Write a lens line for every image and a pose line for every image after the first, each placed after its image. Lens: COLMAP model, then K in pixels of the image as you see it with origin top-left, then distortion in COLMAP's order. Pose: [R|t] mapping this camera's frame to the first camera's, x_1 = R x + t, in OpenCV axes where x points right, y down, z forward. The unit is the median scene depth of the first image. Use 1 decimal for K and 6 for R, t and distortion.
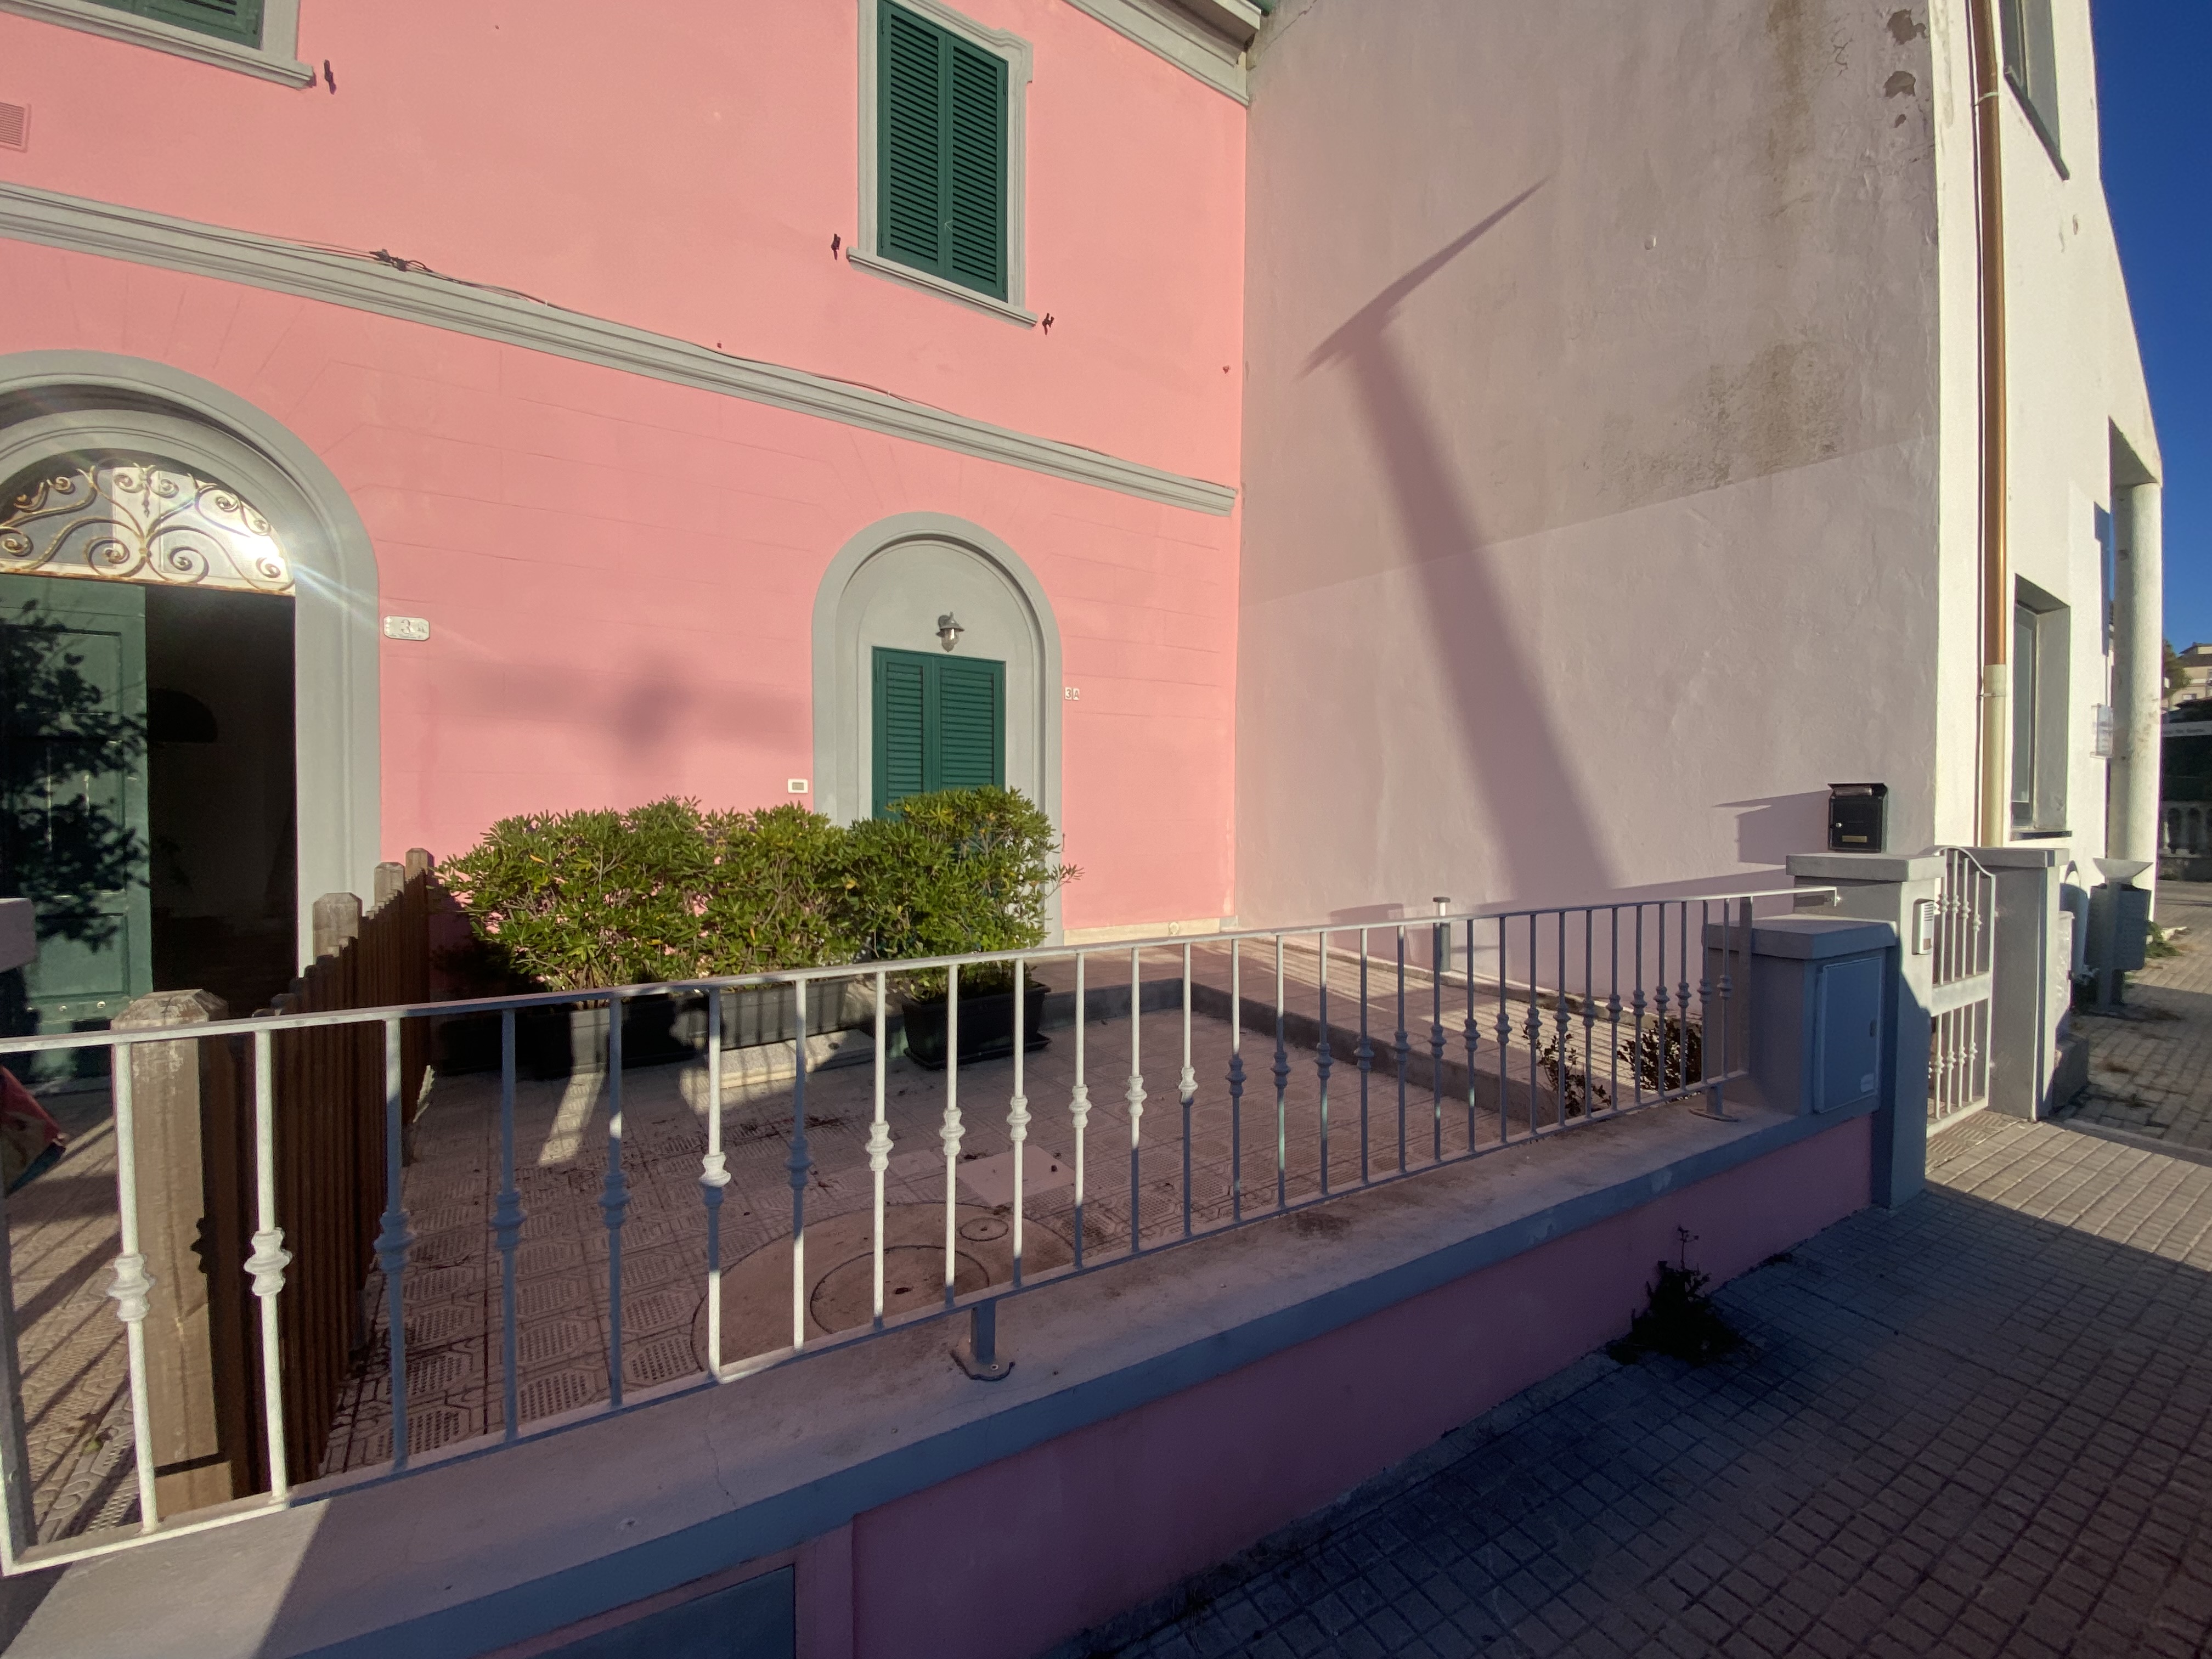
lens RADIAL K [[889.7, 0, 1108.6], [0, 889.7, 825.3], [0, 0, 1]] dist [0.017147, -0.019933]
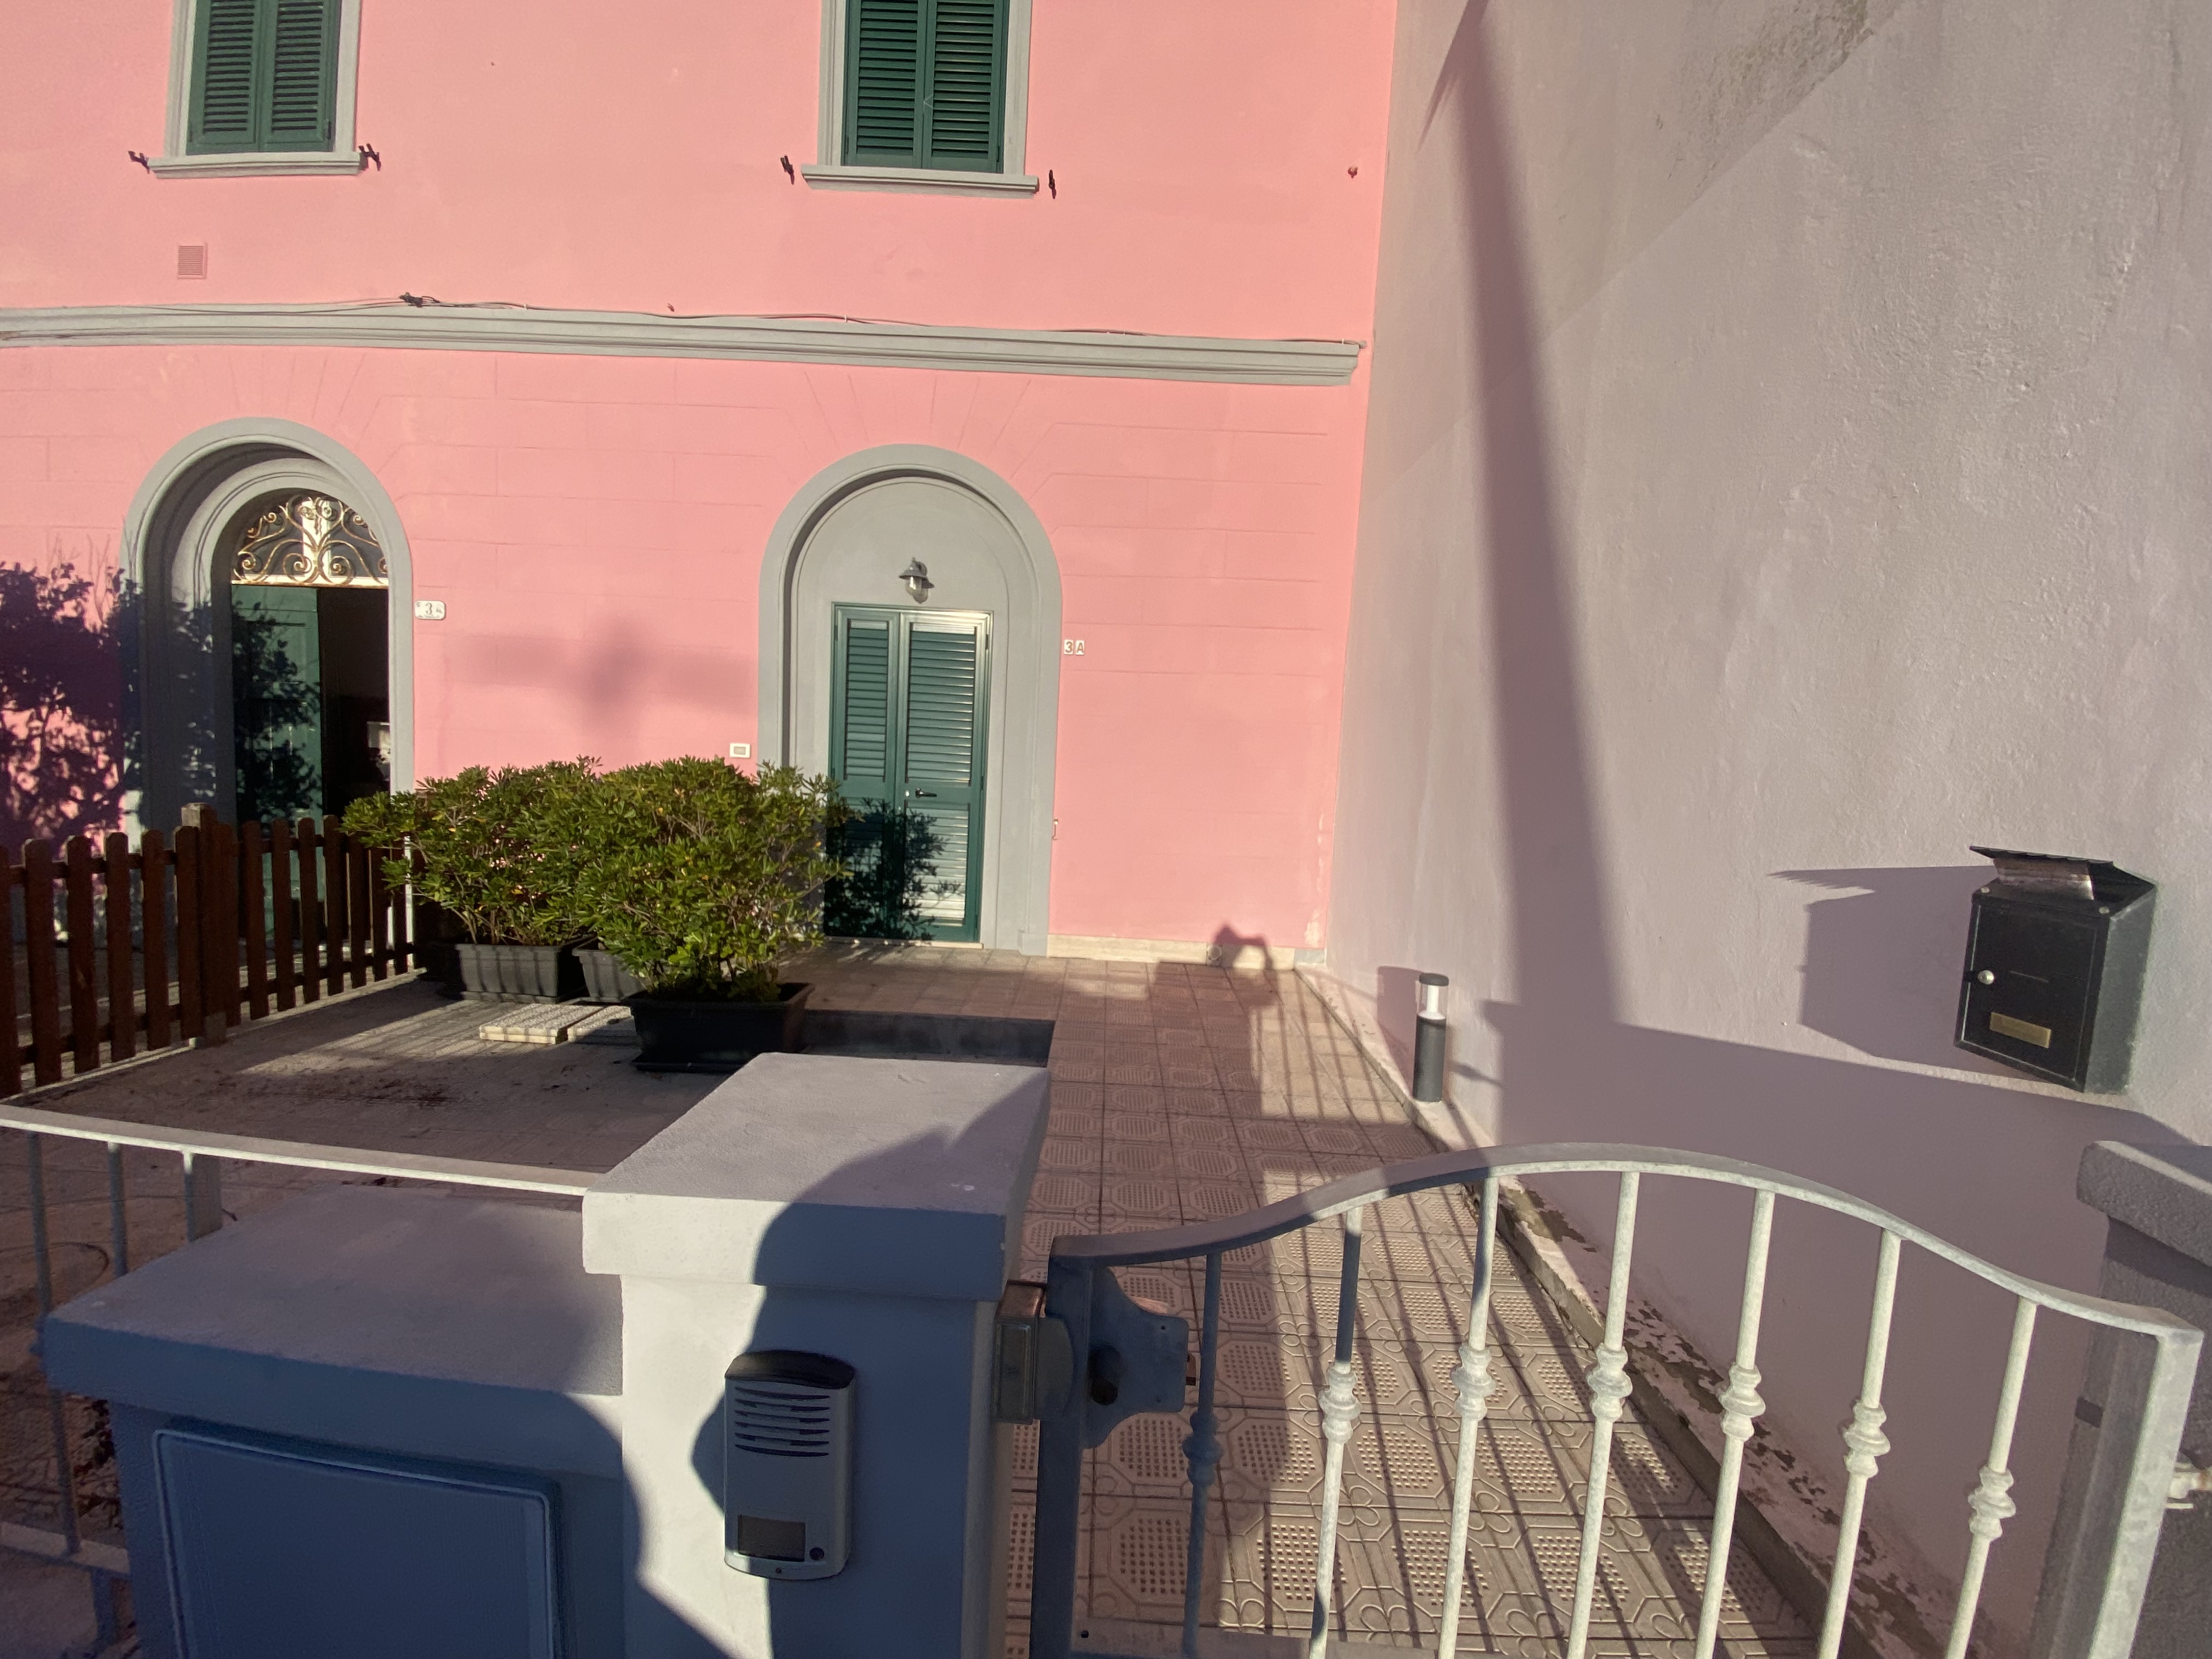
lens RADIAL K [[889.7, 0, 1108.6], [0, 889.7, 825.3], [0, 0, 1]] dist [0.017147, -0.019933]
pose [[0.823922, 0.079467, -0.561104, 0.706735], [-0.056849, 0.996715, 0.057685, -0.053853], [0.563845, -0.015630, 0.825733, 0.536119]]
